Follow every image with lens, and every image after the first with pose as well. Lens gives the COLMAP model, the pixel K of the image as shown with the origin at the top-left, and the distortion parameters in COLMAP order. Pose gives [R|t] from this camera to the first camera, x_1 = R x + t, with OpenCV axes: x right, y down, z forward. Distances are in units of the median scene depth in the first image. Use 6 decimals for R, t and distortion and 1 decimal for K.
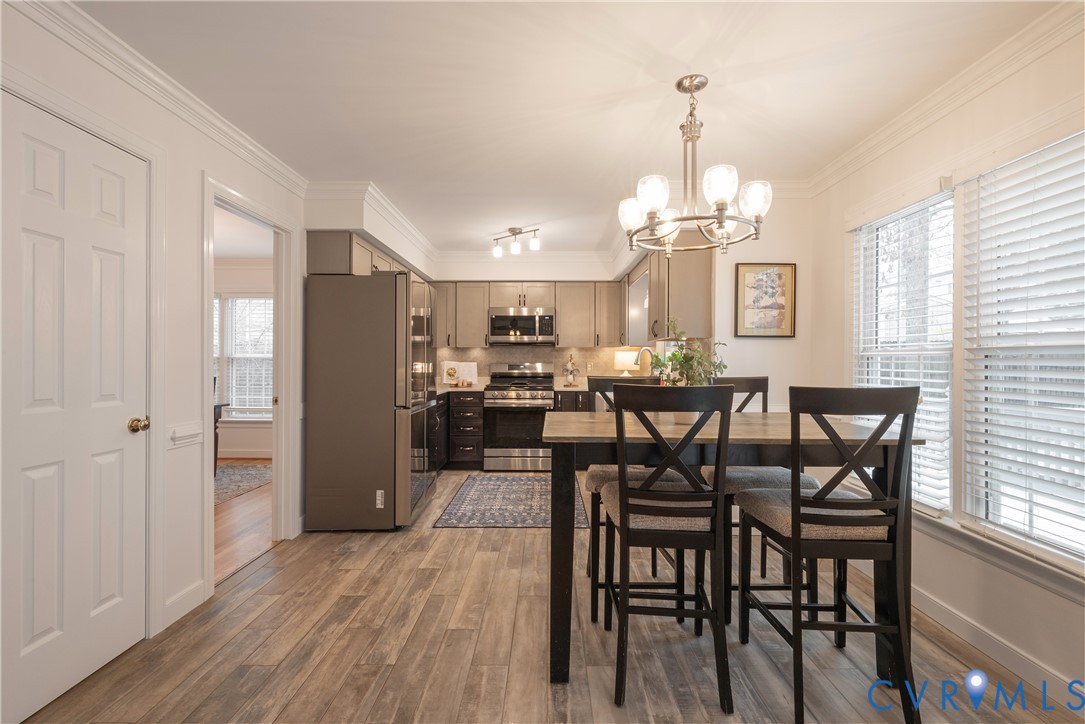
lens RADIAL K [[482.1, 0, 545.2], [0, 482.1, 360.6], [0, 0, 1]] dist [0.001900, 0.000241]
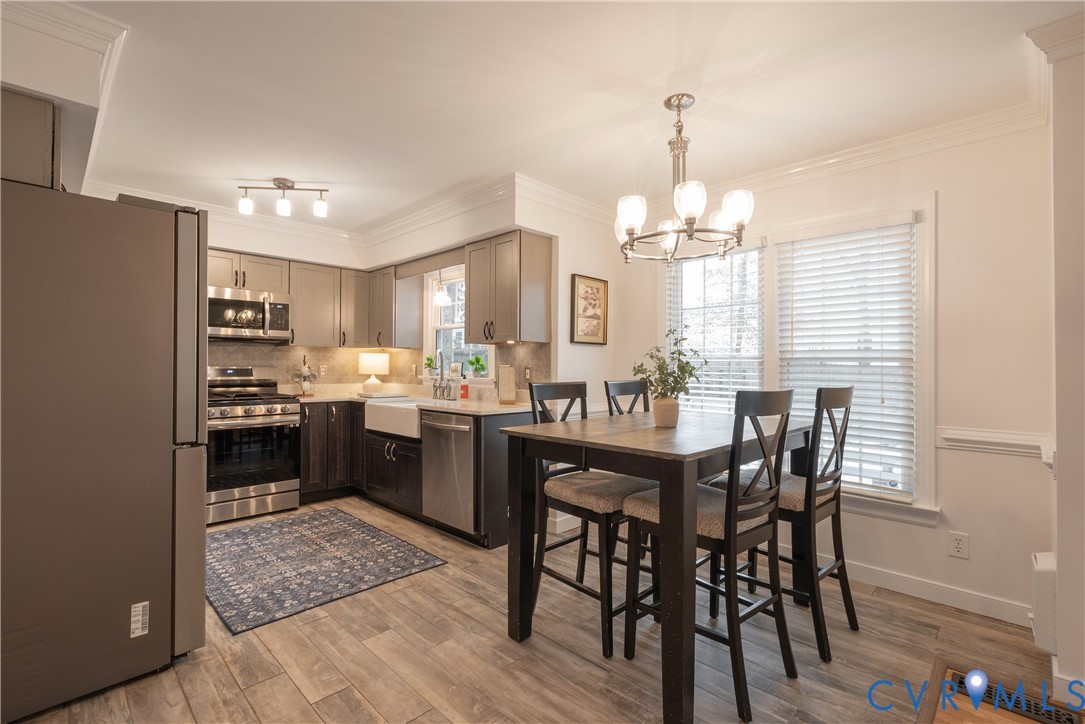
lens RADIAL K [[482.1, 0, 547.6], [0, 482.1, 359.7], [0, 0, 1]] dist [0.001900, 0.000241]
pose [[0.706698, 0.011527, 0.707422, -0.354691], [-0.005650, 0.999927, -0.010649, 0.000195], [-0.707493, 0.003529, 0.706711, 0.257012]]
